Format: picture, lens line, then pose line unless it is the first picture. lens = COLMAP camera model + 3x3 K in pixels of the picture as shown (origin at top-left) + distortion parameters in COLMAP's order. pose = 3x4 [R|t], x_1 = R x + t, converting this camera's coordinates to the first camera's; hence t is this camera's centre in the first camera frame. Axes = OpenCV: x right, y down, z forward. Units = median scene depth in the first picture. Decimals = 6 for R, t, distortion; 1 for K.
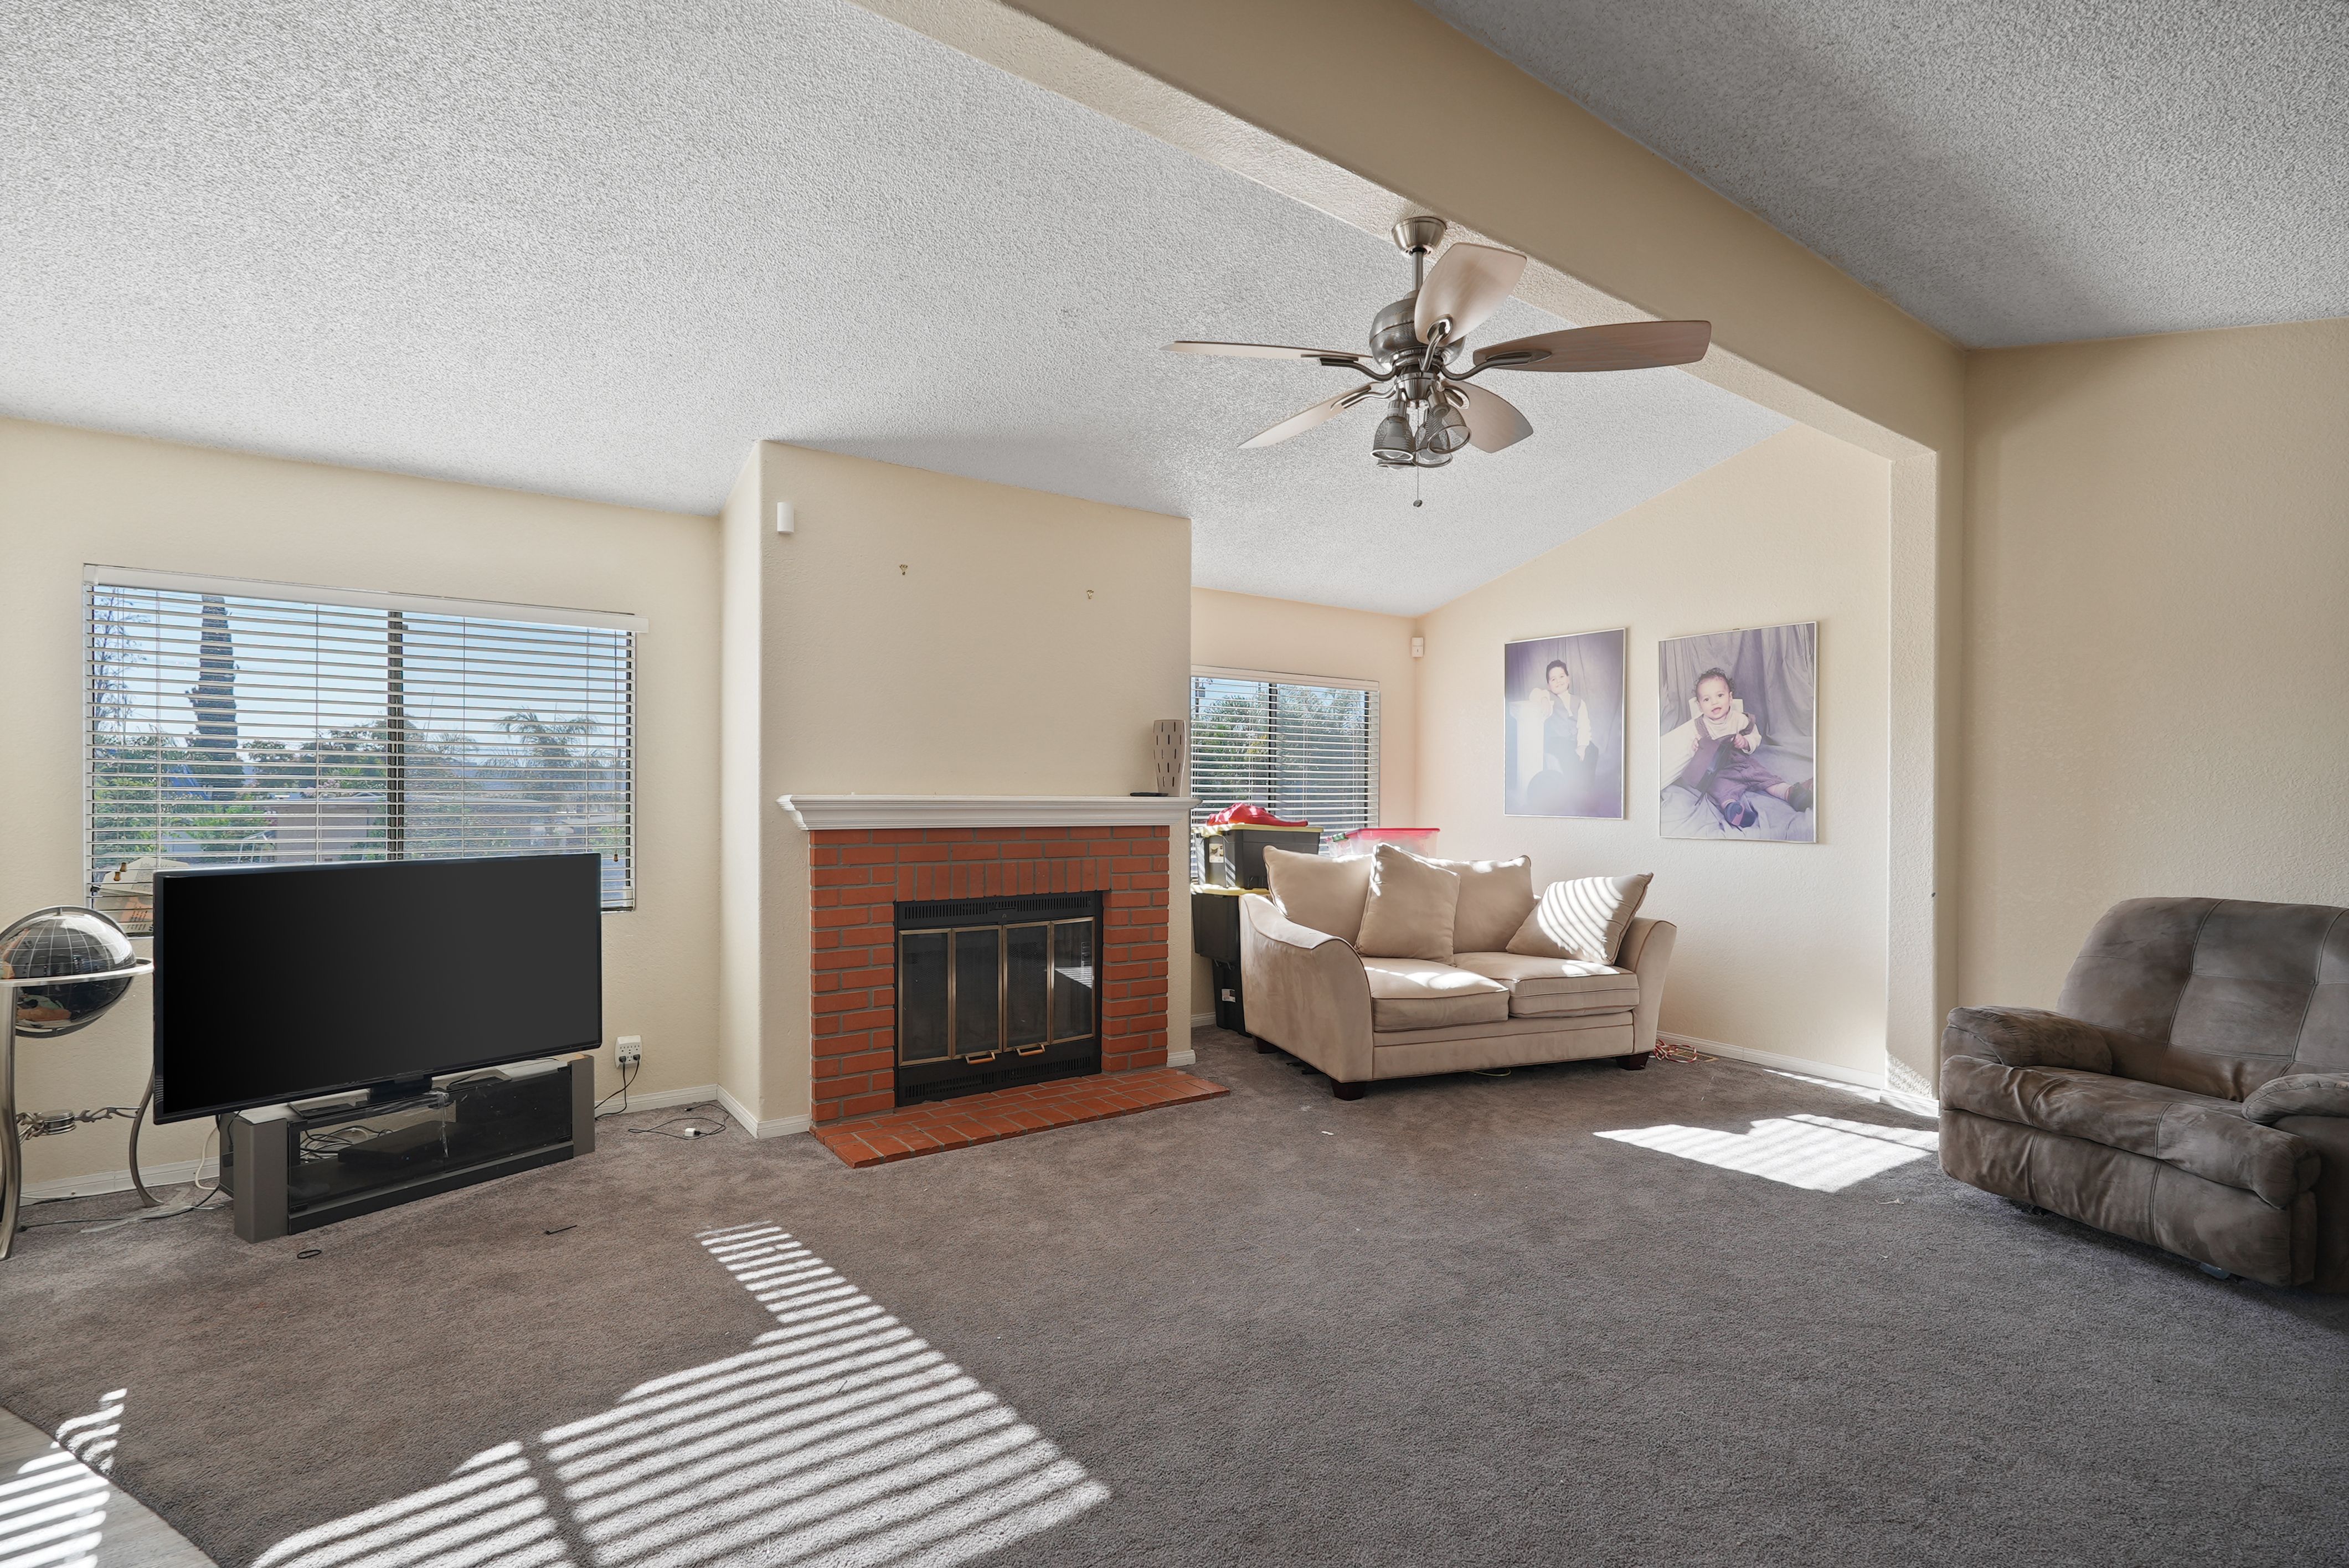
lens RADIAL K [[1080.3, 0, 1174.5], [0, 1080.3, 784.0], [0, 0, 1]] dist [-0.014168, 0.011827]
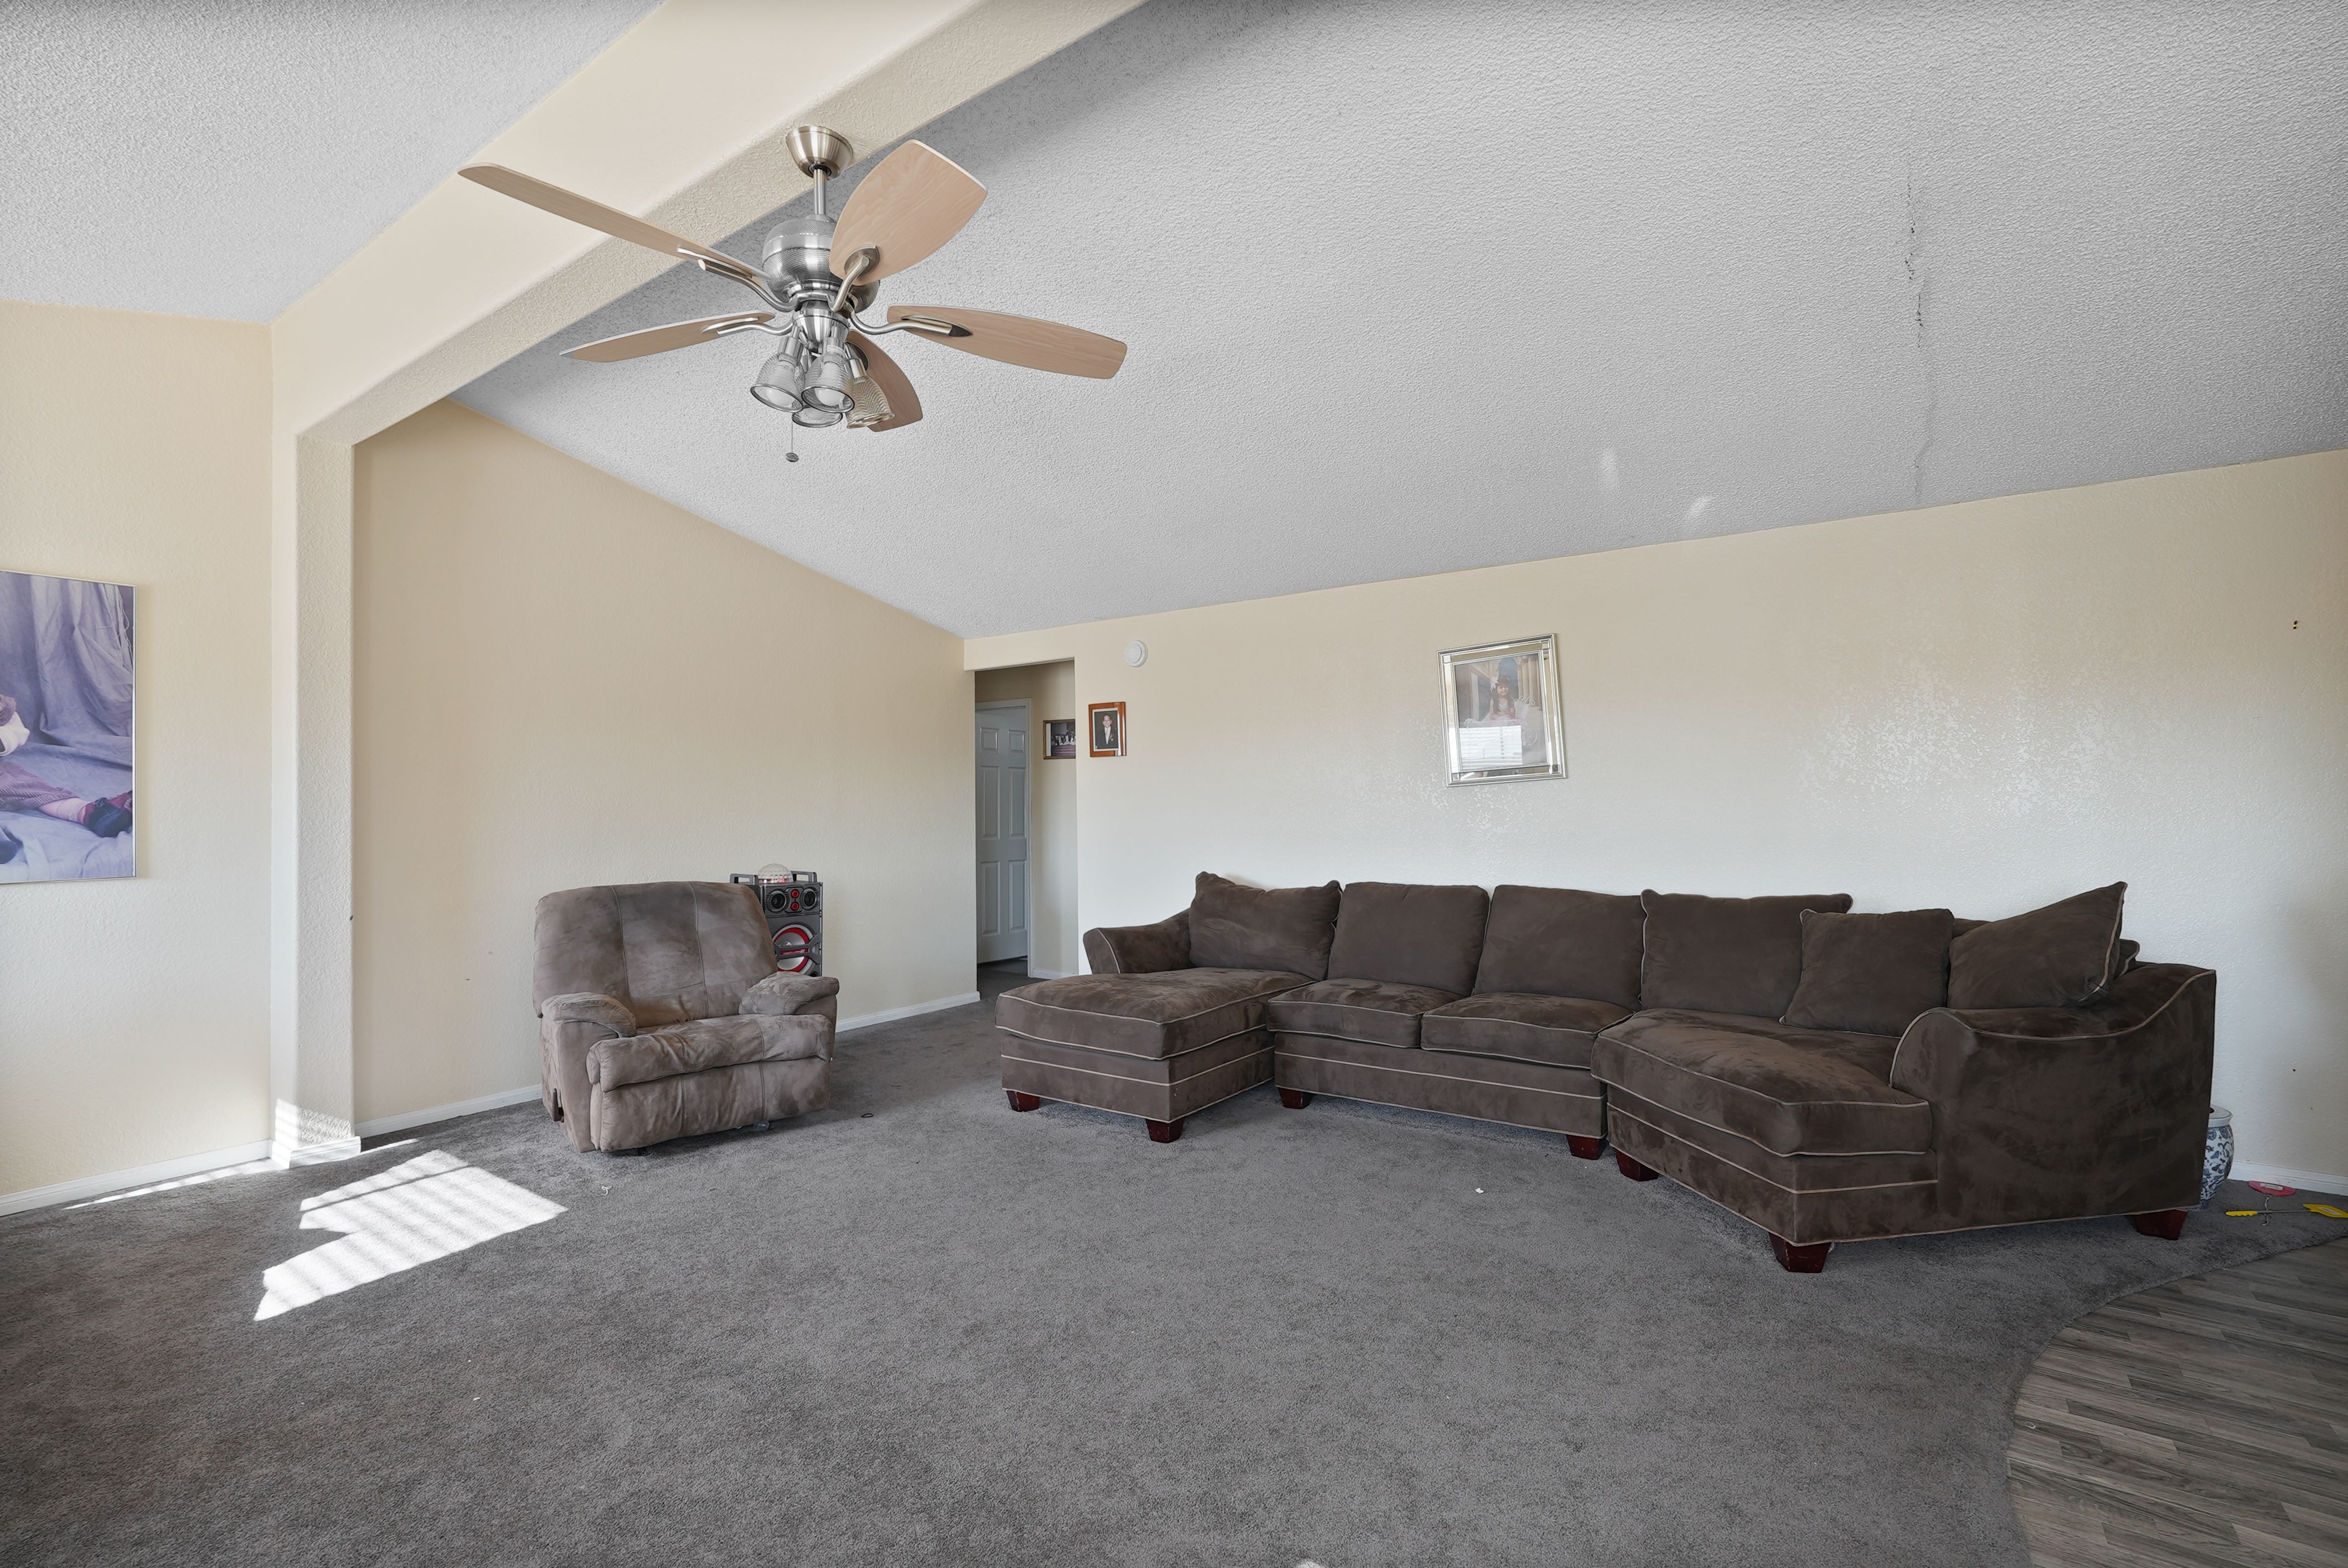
lens RADIAL K [[1056.9, 0, 1179.4], [0, 1056.9, 771.4], [0, 0, 1]] dist [-0.011184, 0.008142]
pose [[-0.343729, 0.025951, 0.938710, -0.417784], [0.002432, 0.999639, -0.026745, 0.002157], [-0.939066, -0.006911, -0.343668, 0.665525]]
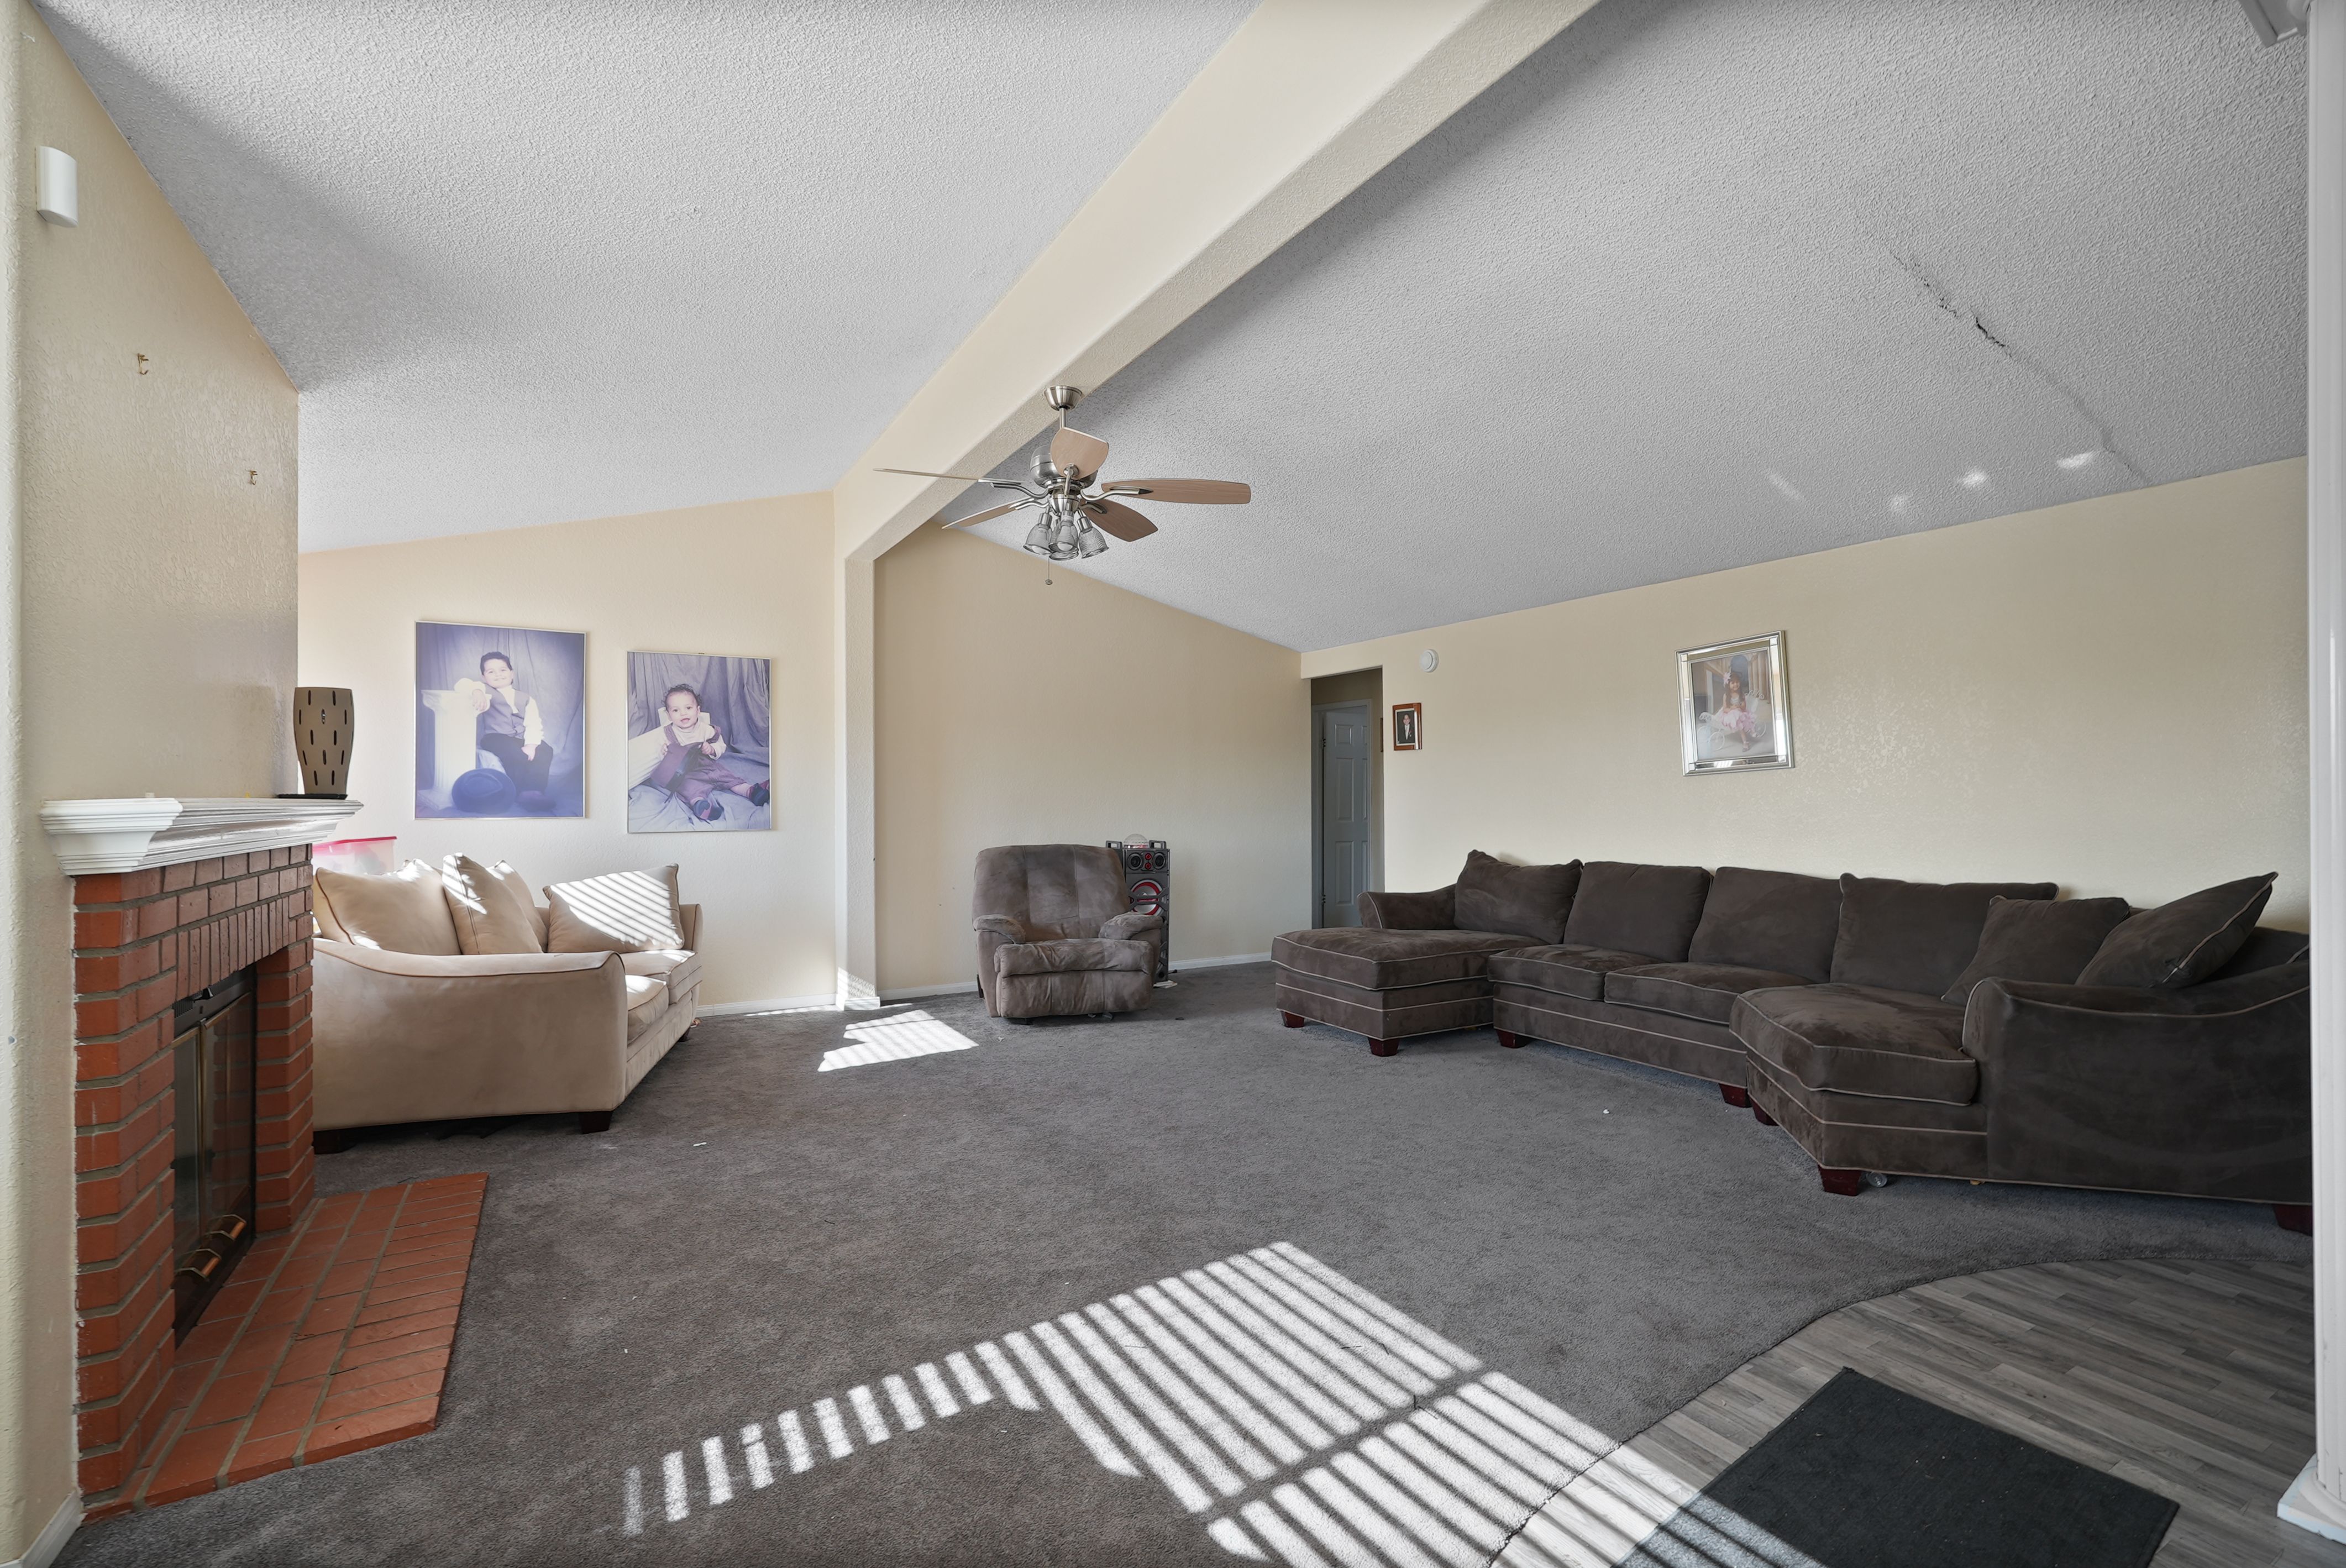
lens RADIAL K [[1063.0, 0, 1177.2], [0, 1063.0, 763.0], [0, 0, 1]] dist [-0.013194, 0.011417]
pose [[0.082801, 0.023991, 0.996277, -0.750197], [-0.001670, 0.999712, -0.023935, 0.004790], [-0.996565, 0.000318, 0.082817, 0.480375]]
